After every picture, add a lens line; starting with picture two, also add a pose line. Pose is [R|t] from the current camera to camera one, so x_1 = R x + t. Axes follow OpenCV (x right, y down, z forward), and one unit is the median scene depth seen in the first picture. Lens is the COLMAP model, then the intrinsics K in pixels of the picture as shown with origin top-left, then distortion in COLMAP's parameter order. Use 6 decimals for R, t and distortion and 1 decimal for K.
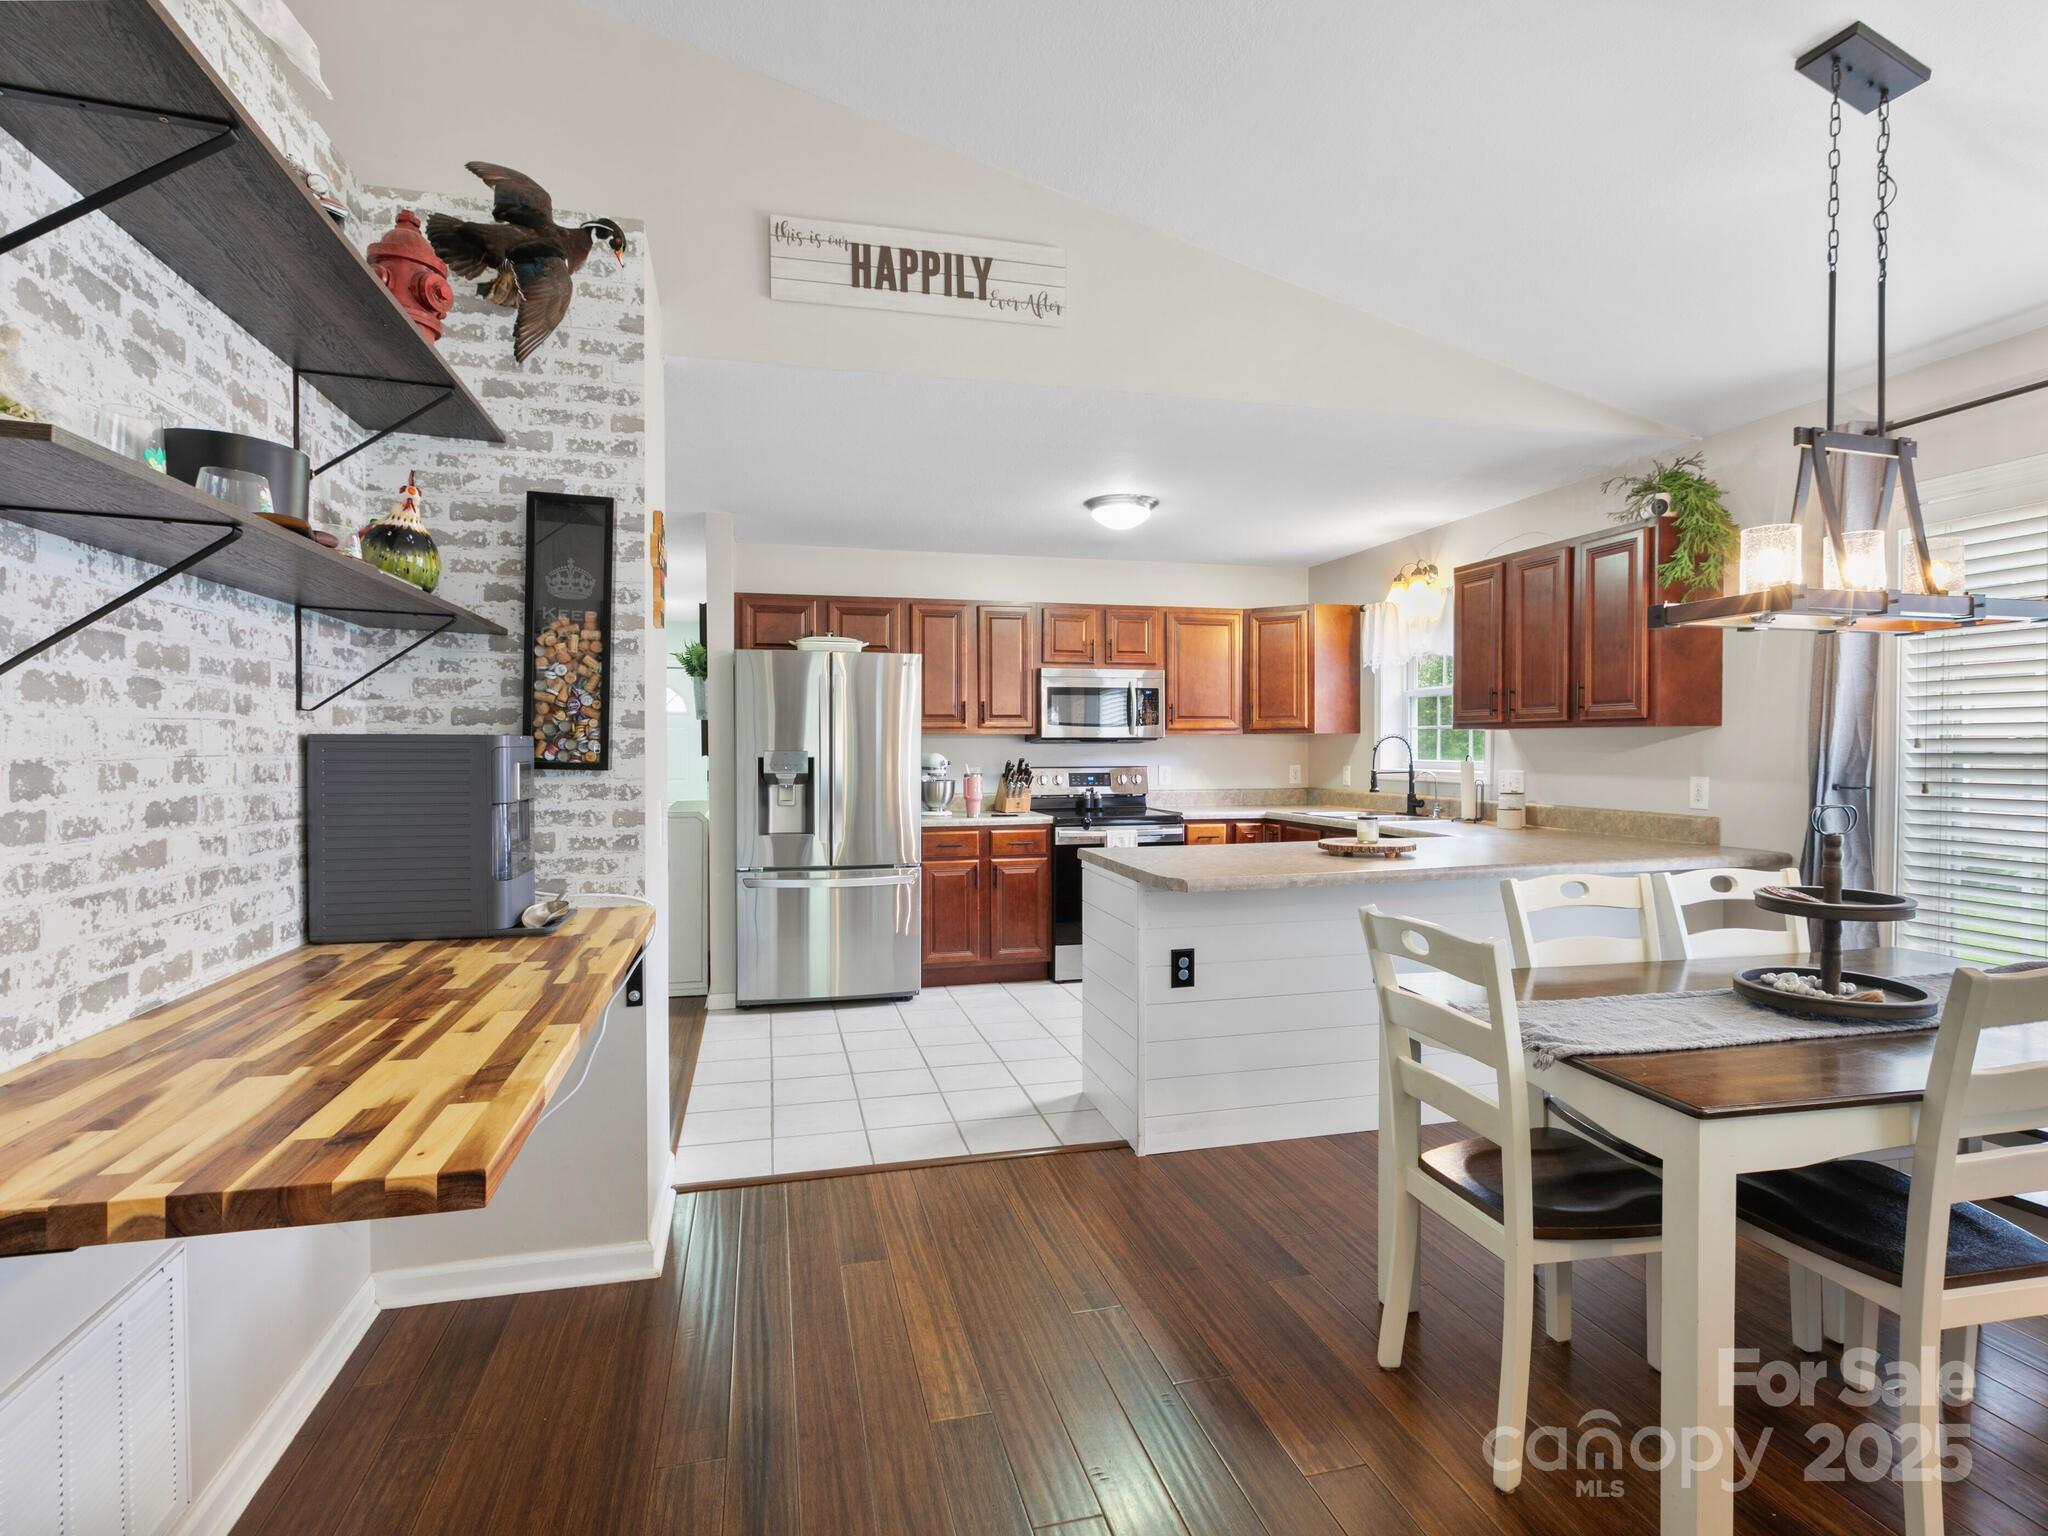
lens RADIAL K [[1031.6, 0, 1033.2], [0, 1031.6, 764.9], [0, 0, 1]] dist [-0.000071, -0.000843]
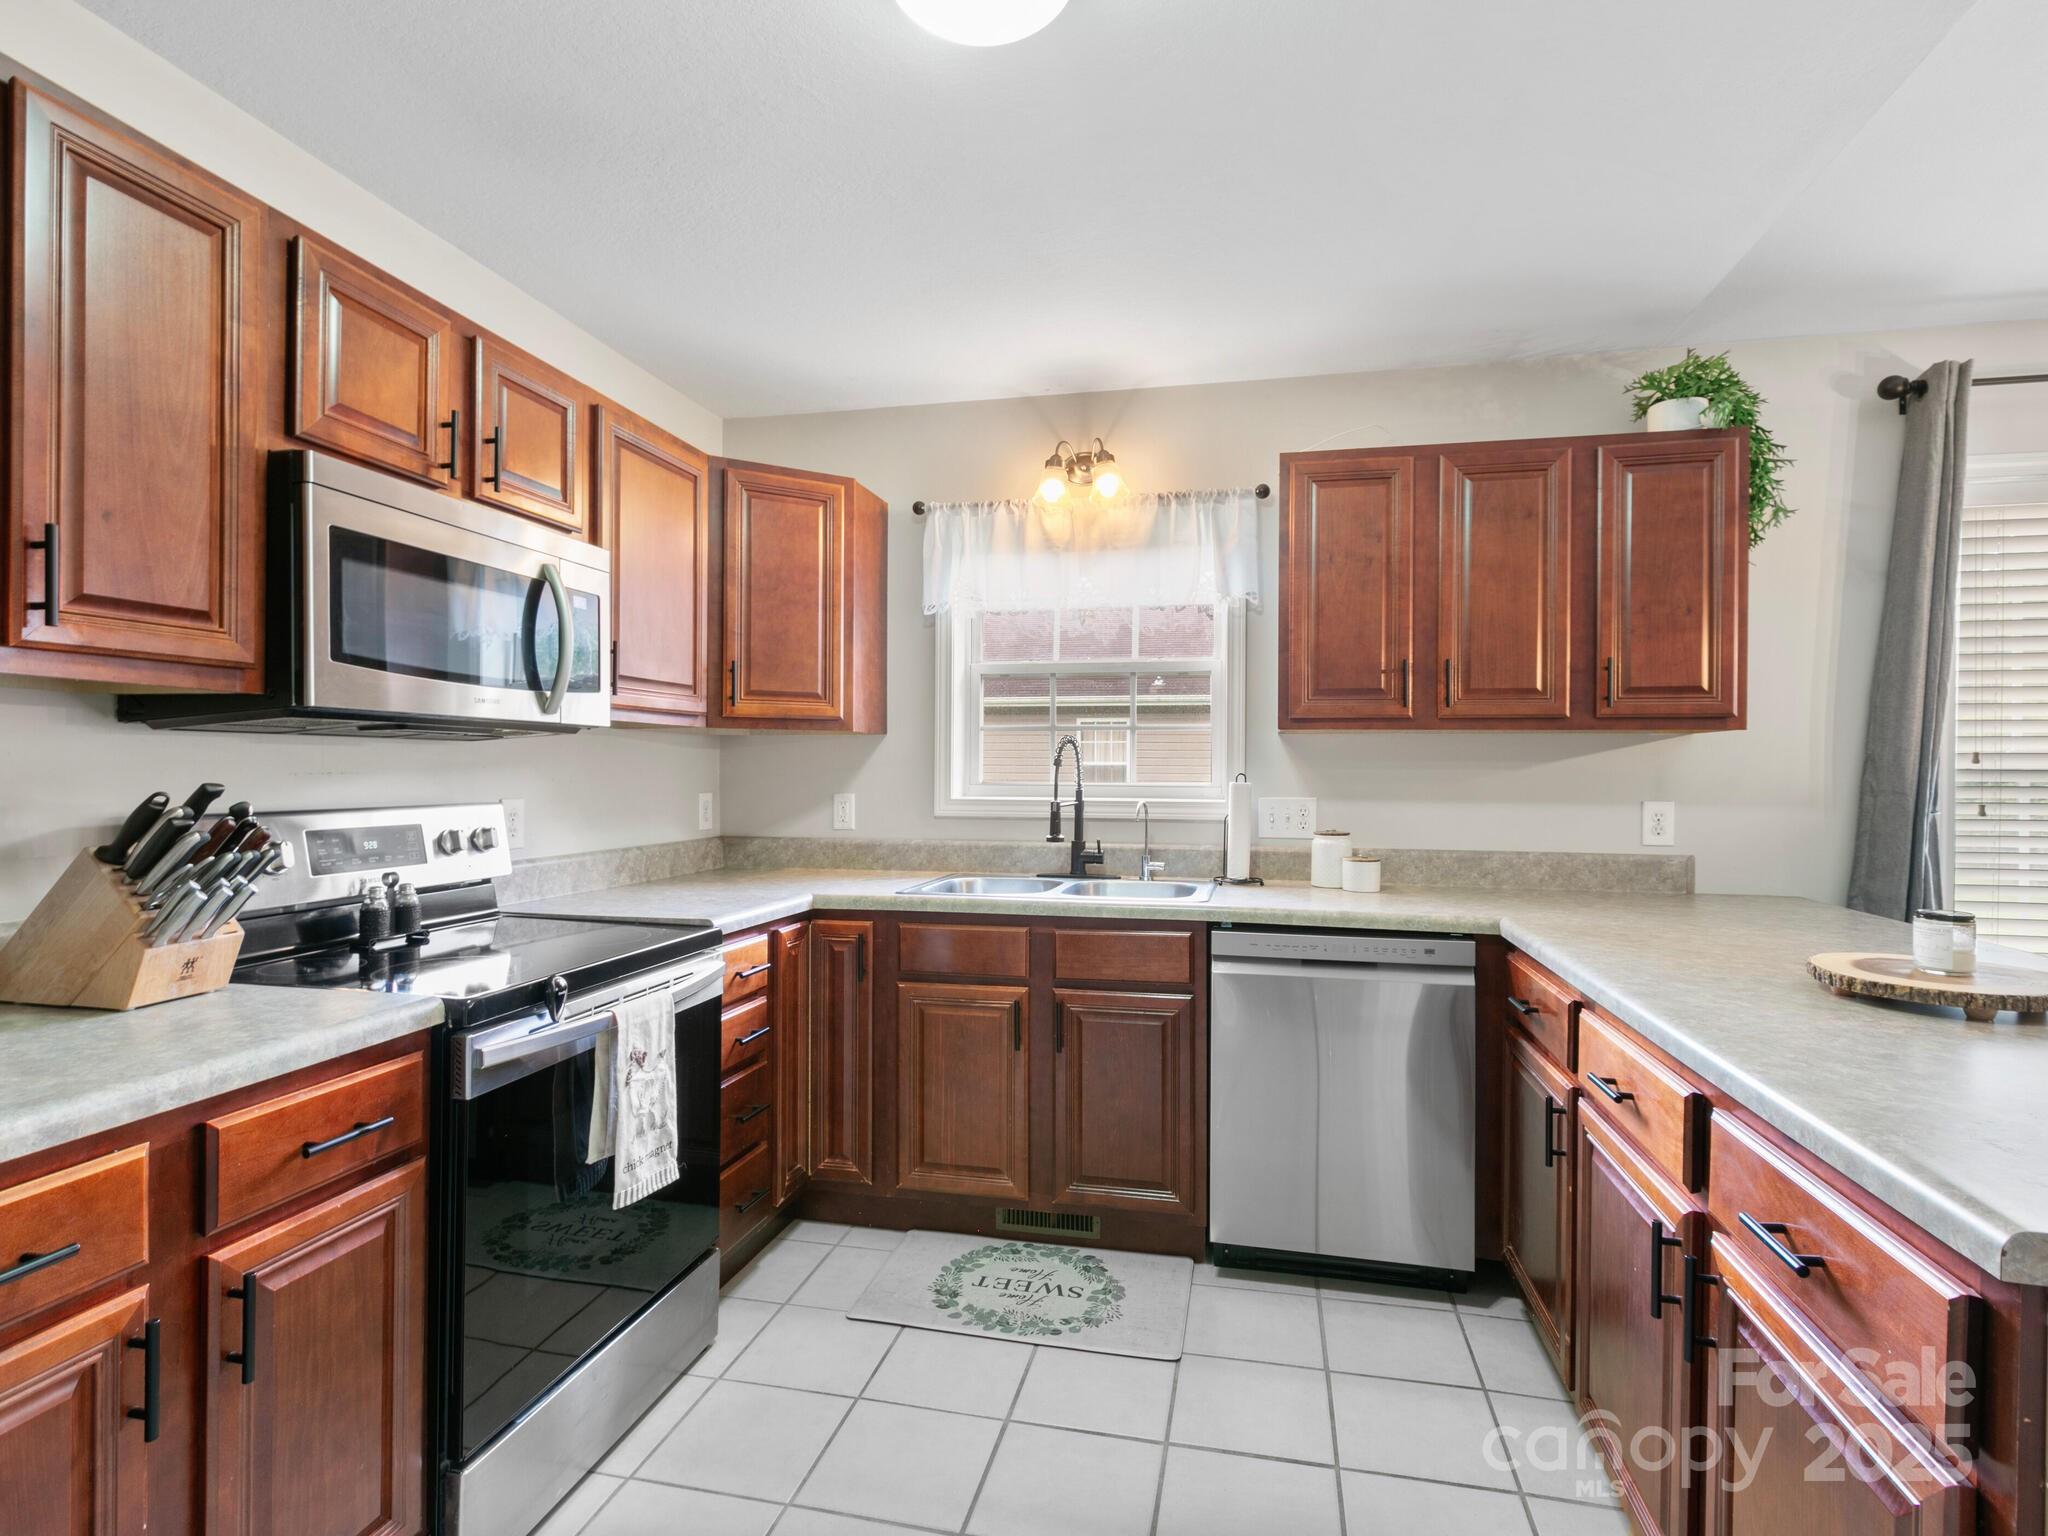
lens RADIAL K [[1031.6, 0, 1033.2], [0, 1031.6, 764.9], [0, 0, 1]] dist [-0.000071, -0.000843]
pose [[0.460940, 0.010372, 0.887370, -0.174207], [0.009398, 0.999819, -0.016569, -0.005514], [-0.887381, 0.015977, 0.460759, 0.856395]]
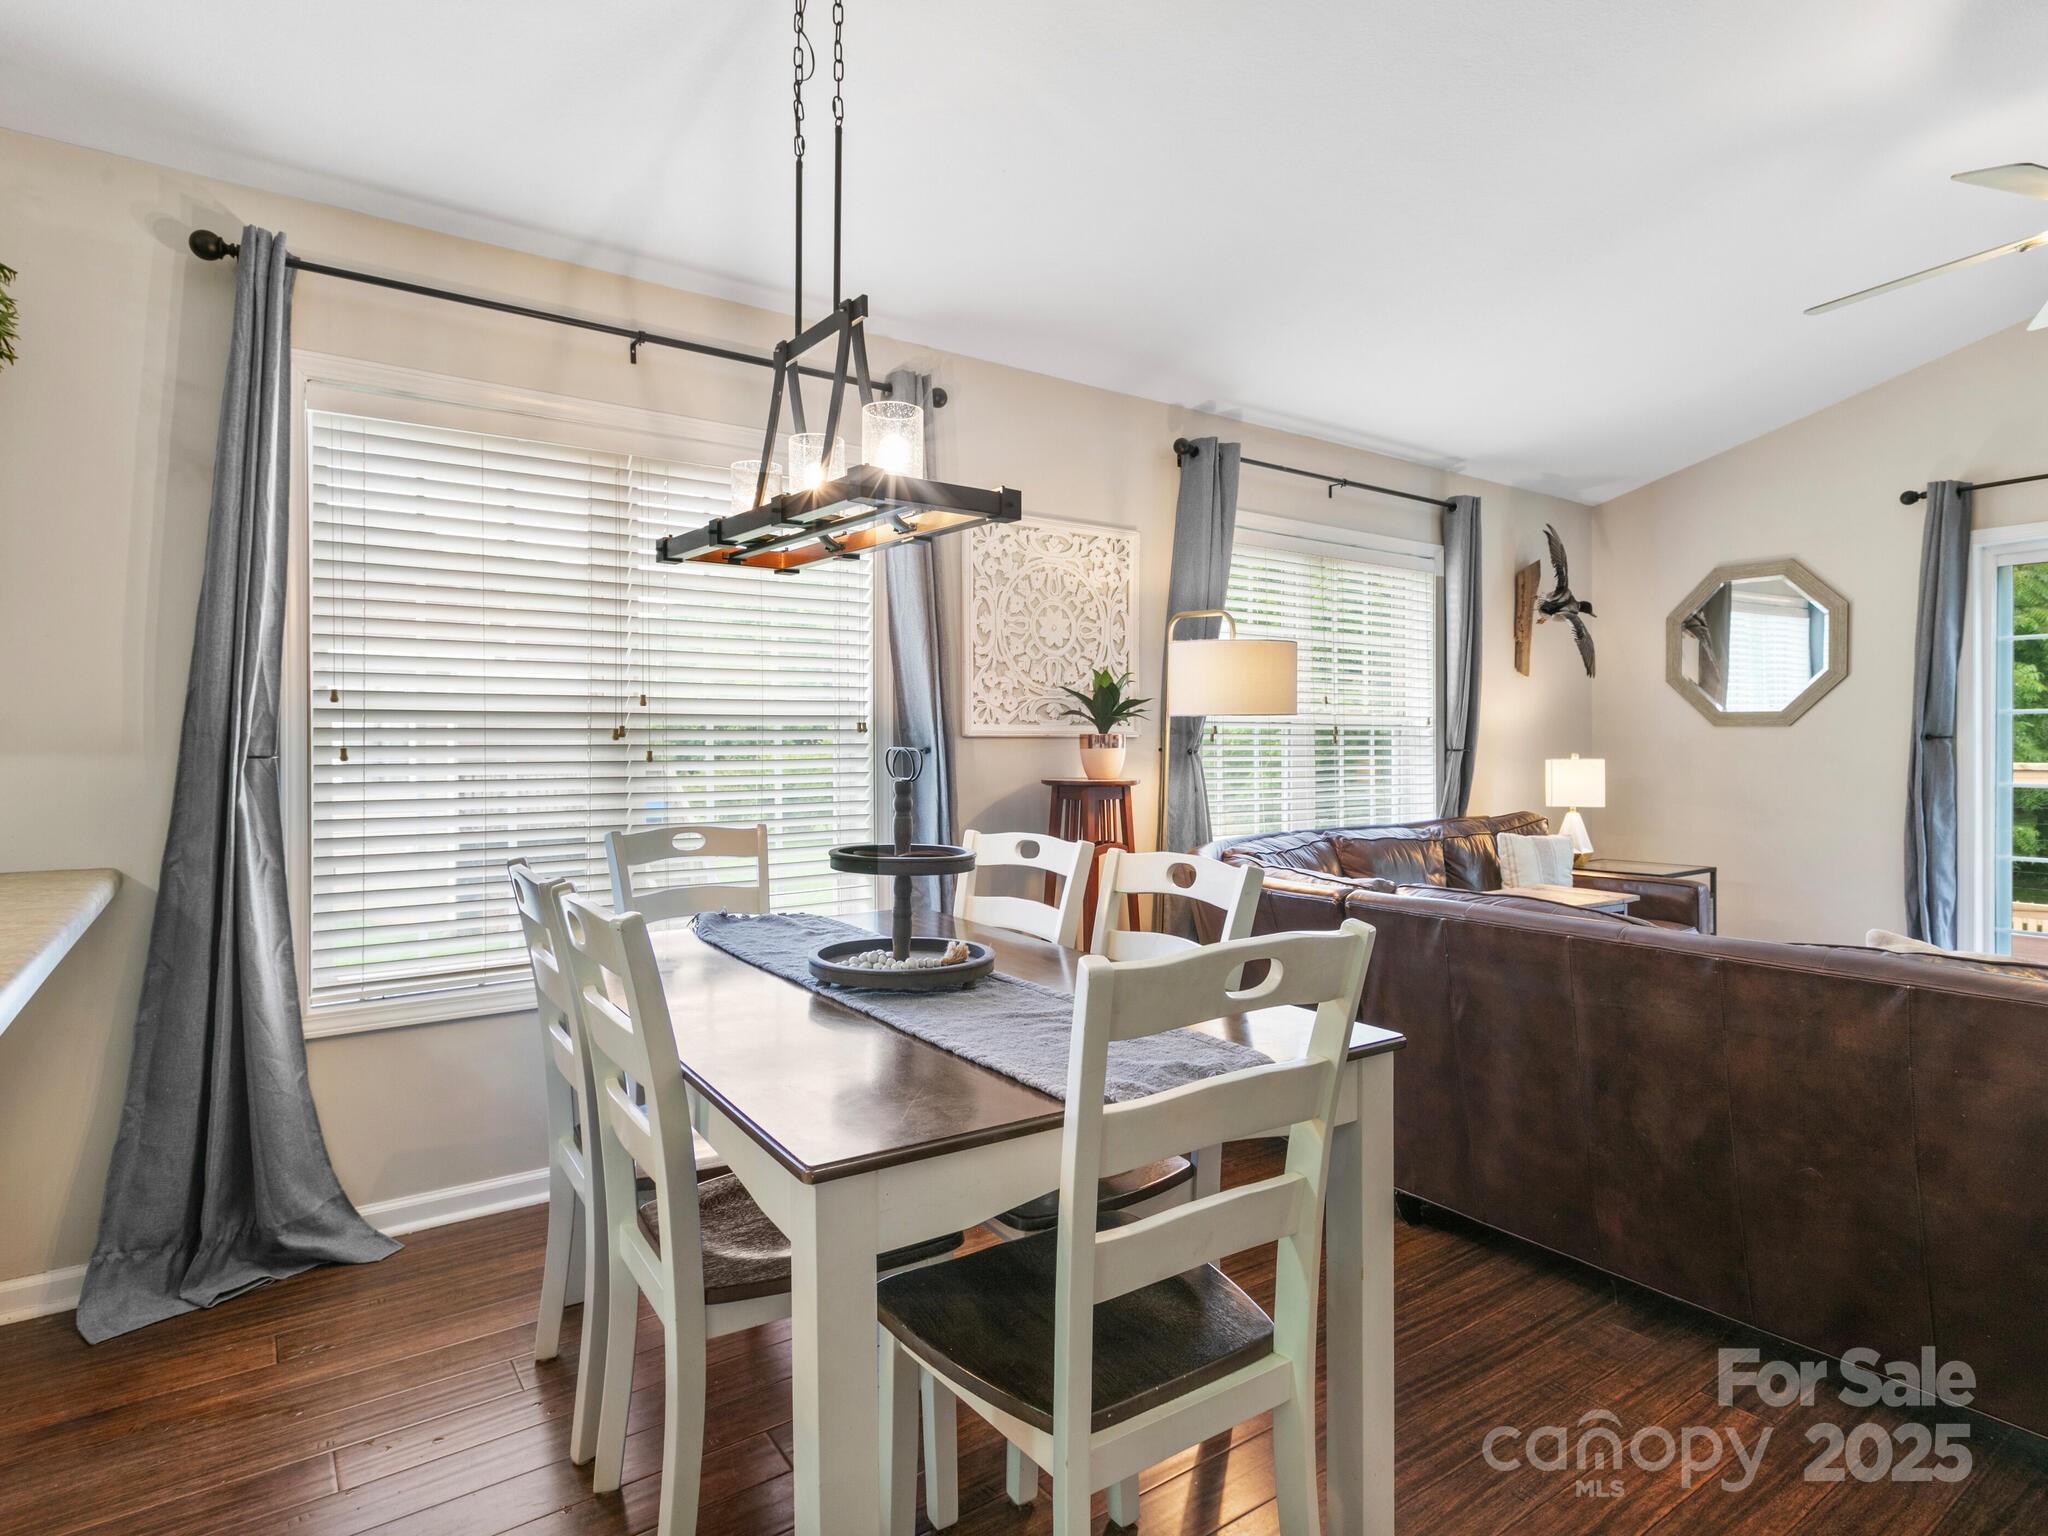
lens RADIAL K [[1102.9, 0, 1020.5], [0, 1102.9, 756.7], [0, 0, 1]] dist [0.006176, 0.001112]
pose [[-0.355103, -0.004715, 0.934815, -0.059594], [0.023125, 0.999637, 0.013826, 0.016020], [-0.934541, 0.026527, -0.354865, 0.537450]]
